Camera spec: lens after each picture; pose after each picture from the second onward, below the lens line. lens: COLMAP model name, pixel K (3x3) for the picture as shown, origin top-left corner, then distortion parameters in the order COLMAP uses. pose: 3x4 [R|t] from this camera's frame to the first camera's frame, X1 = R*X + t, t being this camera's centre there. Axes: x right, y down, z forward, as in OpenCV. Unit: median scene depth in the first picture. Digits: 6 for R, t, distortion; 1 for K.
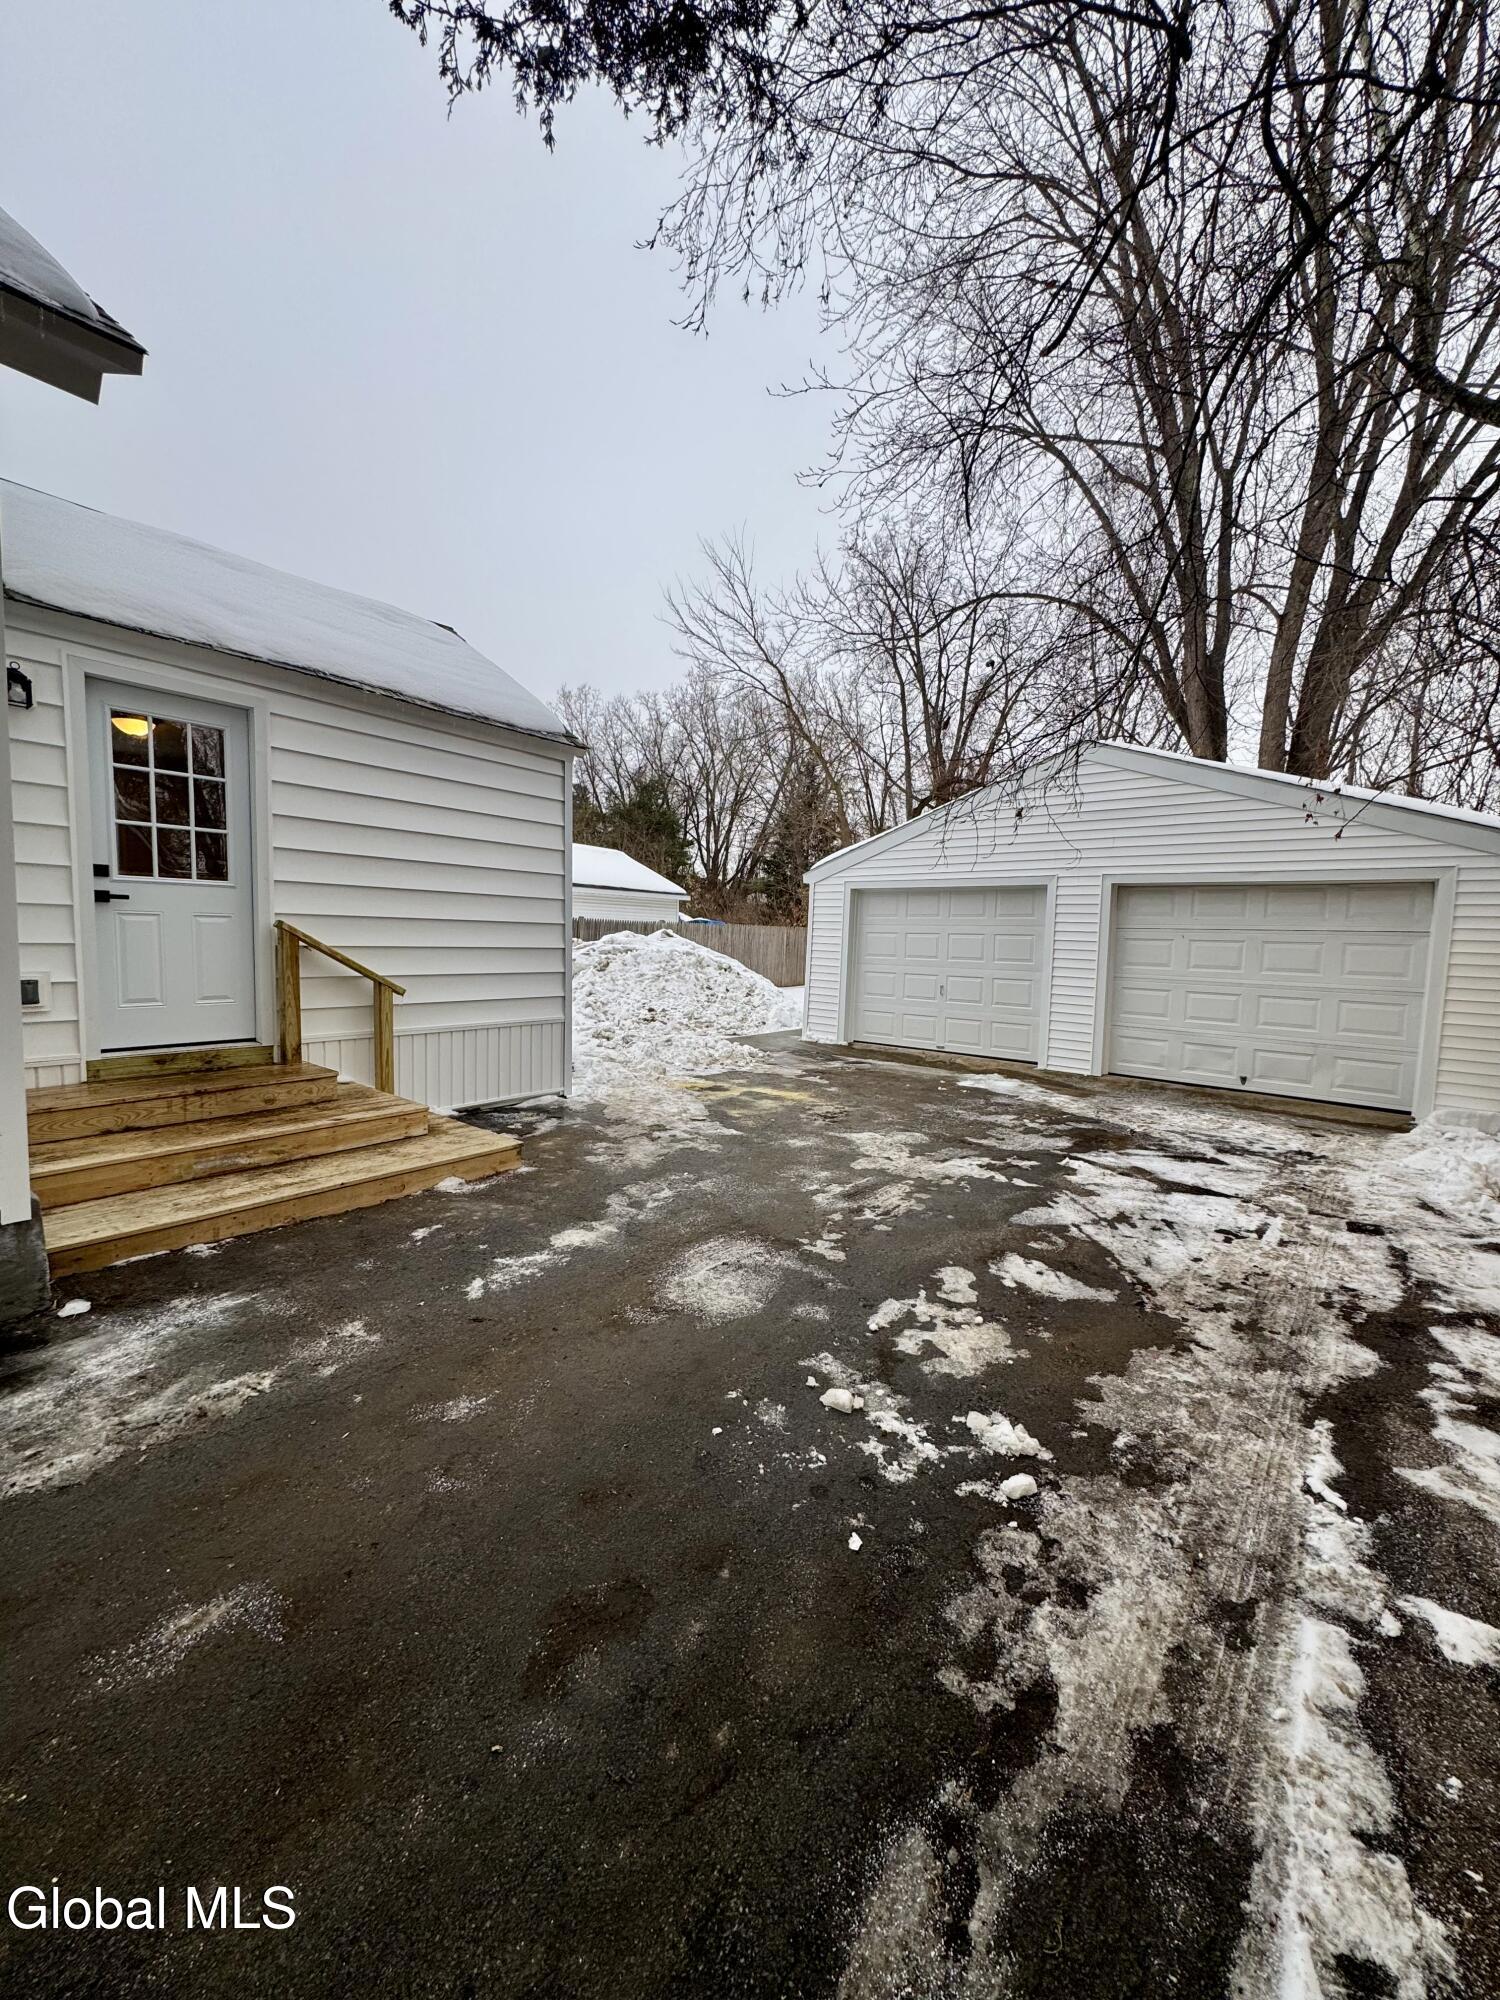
lens RADIAL K [[790.5, 0, 761.9], [0, 790.5, 986.9], [0, 0, 1]] dist [-0.001297, 0.000199]
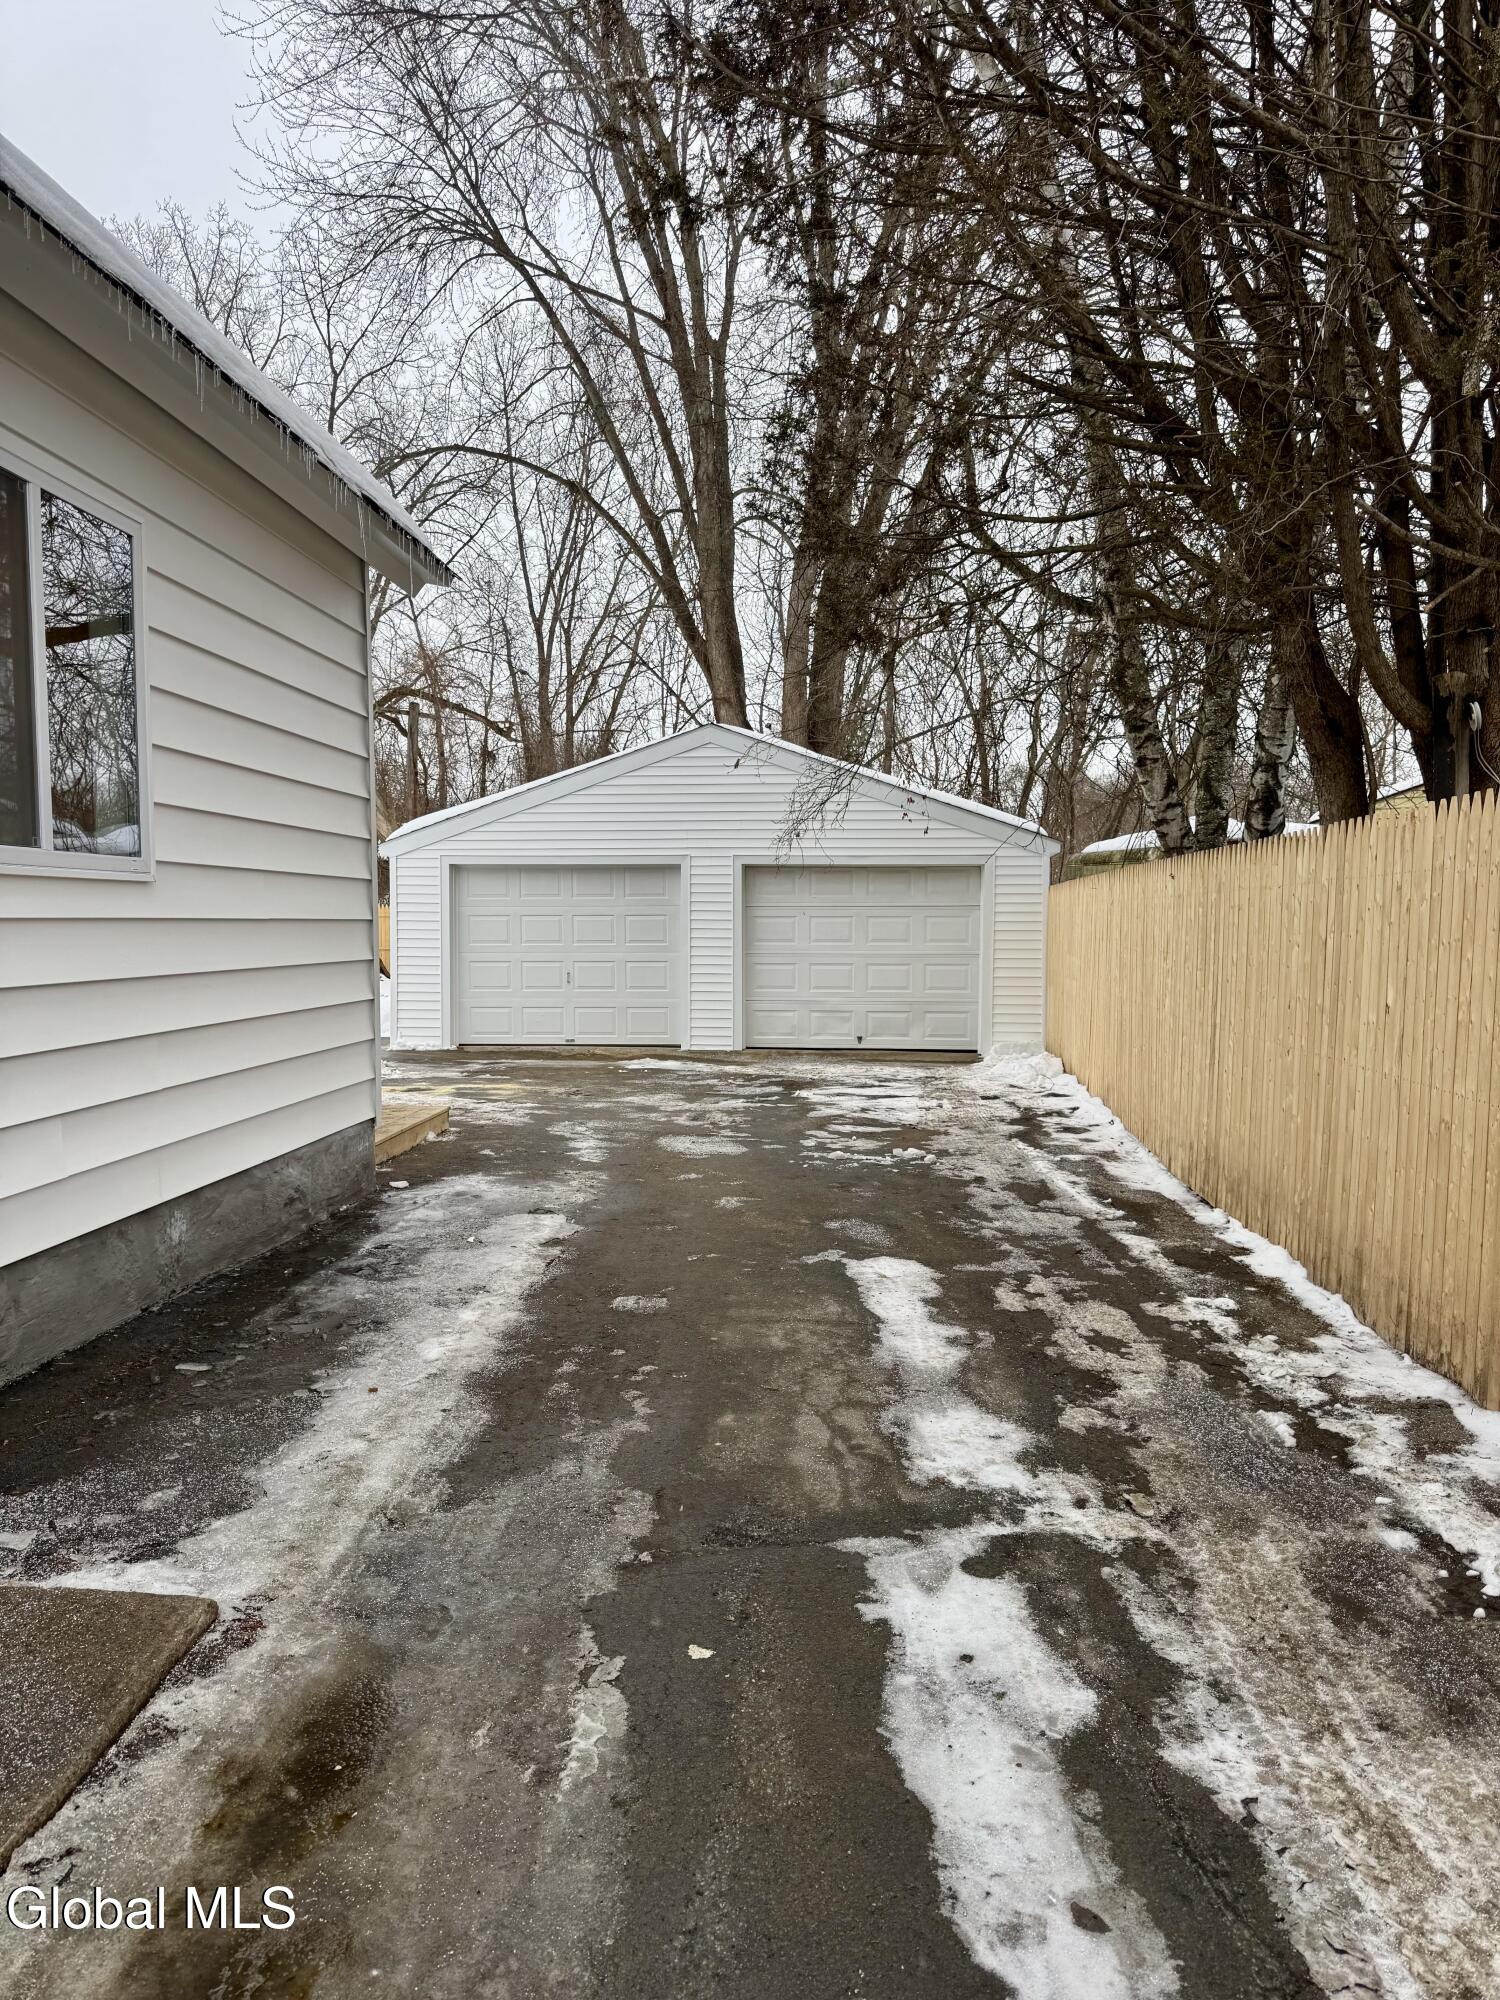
lens RADIAL K [[1382.2, 0, 743.7], [0, 1382.2, 1004.6], [0, 0, 1]] dist [0.000760, -0.000033]
pose [[0.826211, -0.058955, 0.560267, -0.534620], [0.056952, 0.998155, 0.021046, 0.014601], [-0.560474, 0.014519, 0.828045, -0.460728]]
